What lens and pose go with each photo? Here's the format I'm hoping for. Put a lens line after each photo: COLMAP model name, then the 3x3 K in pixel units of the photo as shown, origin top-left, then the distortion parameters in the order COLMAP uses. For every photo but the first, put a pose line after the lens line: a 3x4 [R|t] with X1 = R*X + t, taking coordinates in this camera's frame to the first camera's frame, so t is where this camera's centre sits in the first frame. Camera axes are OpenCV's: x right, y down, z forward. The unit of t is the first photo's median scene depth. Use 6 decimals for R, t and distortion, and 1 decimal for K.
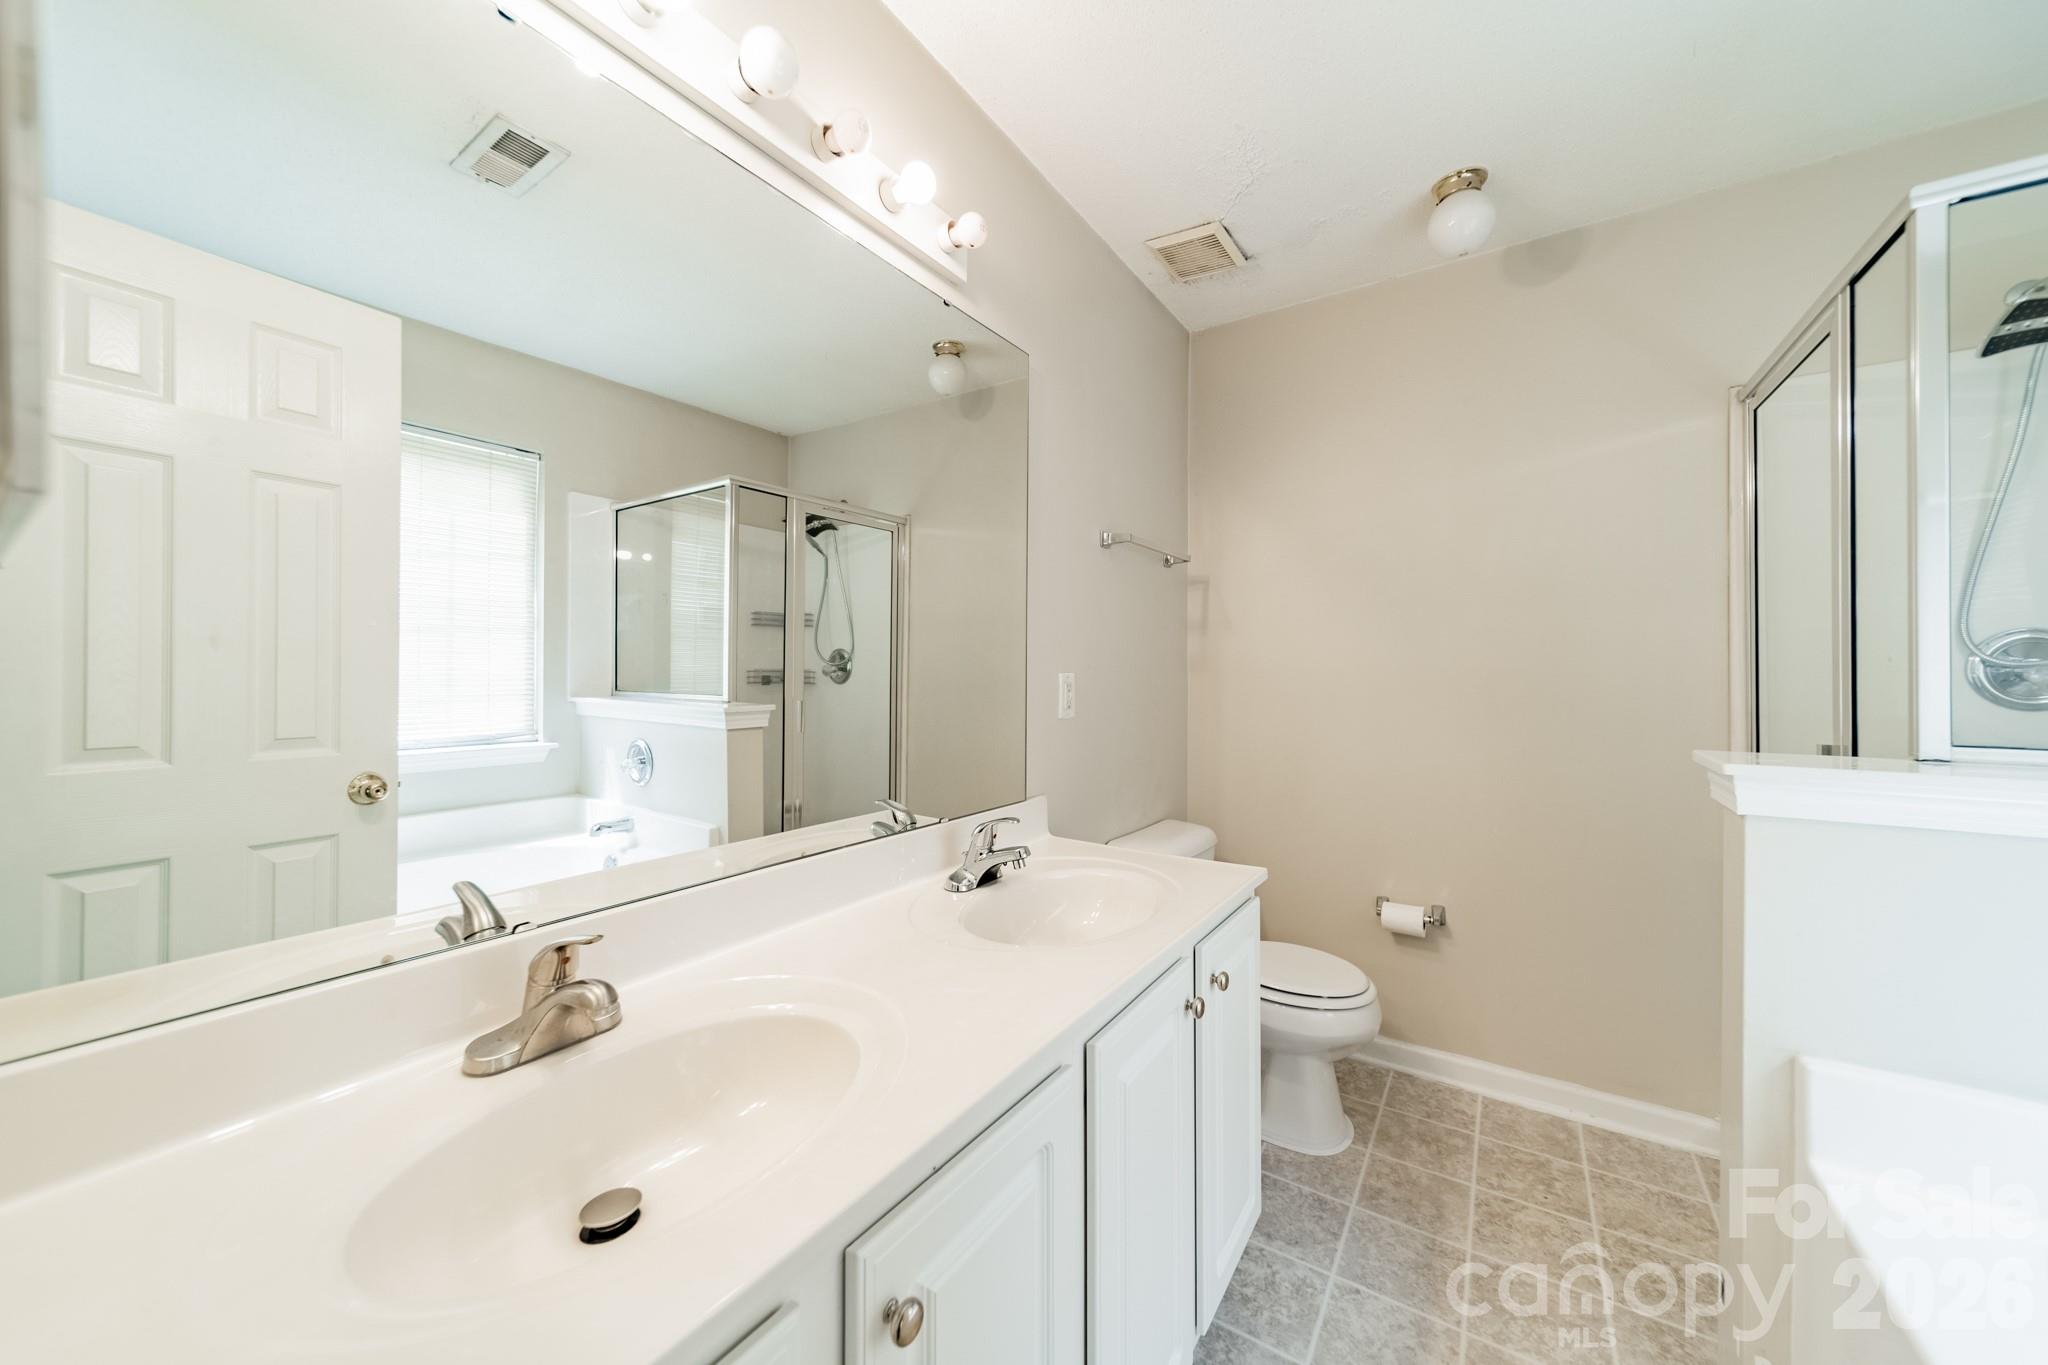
lens RADIAL K [[718.6, 0, 1017.3], [0, 718.6, 675.1], [0, 0, 1]] dist [0.002380, 0.000041]
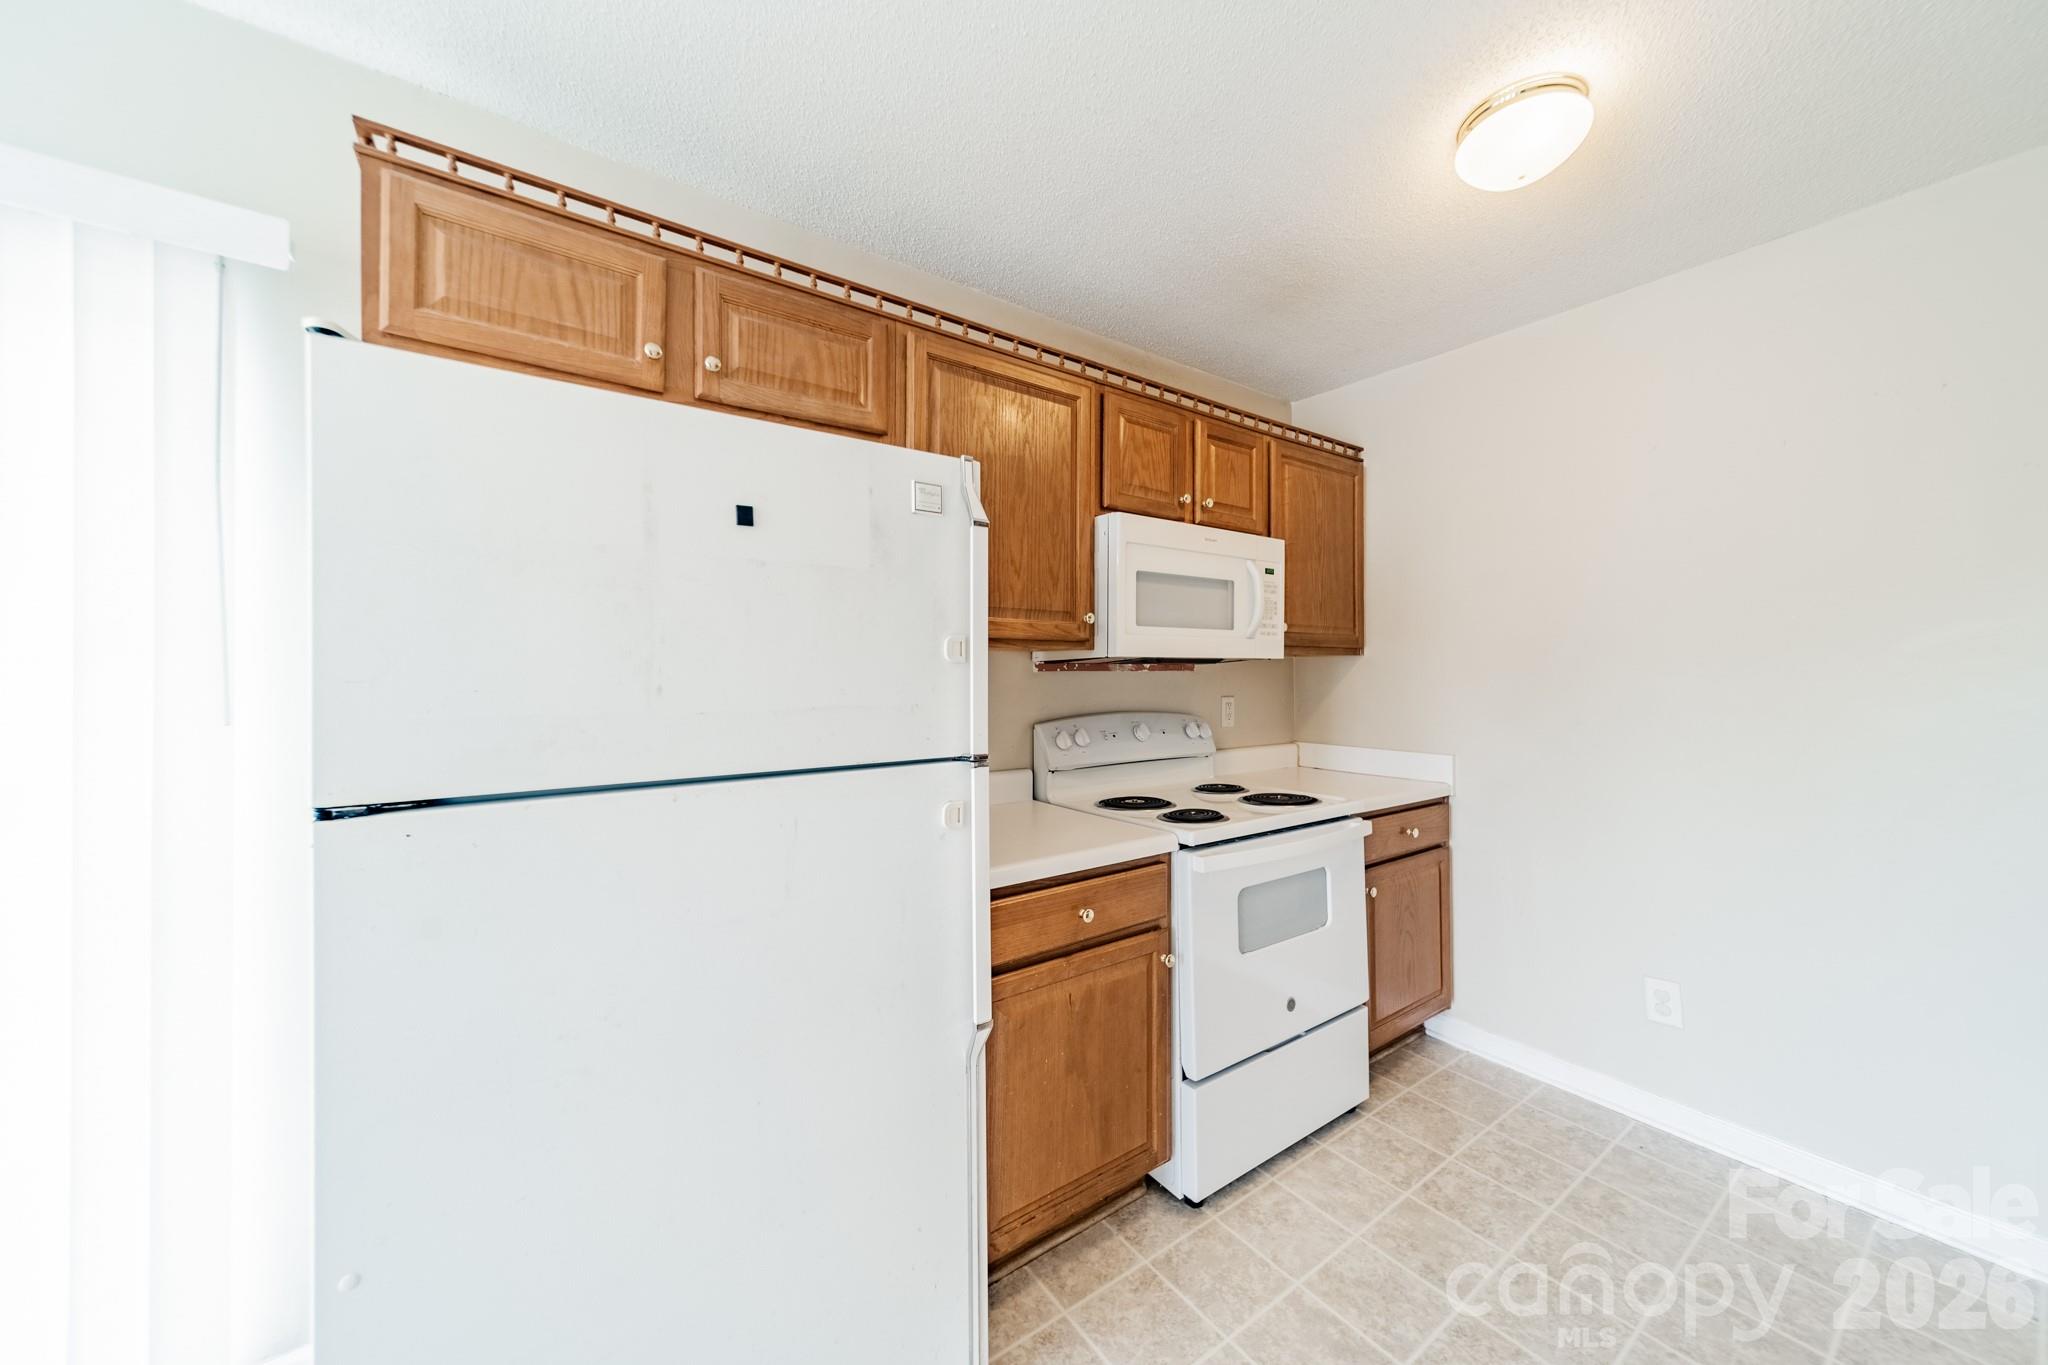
lens RADIAL K [[718.6, 0, 1035.1], [0, 718.6, 674.3], [0, 0, 1]] dist [0.002380, 0.000041]
pose [[0.371872, -0.001054, 0.928283, -0.562277], [-0.005033, 0.999982, 0.003152, -0.043557], [-0.928270, -0.005844, 0.371860, 1.180198]]
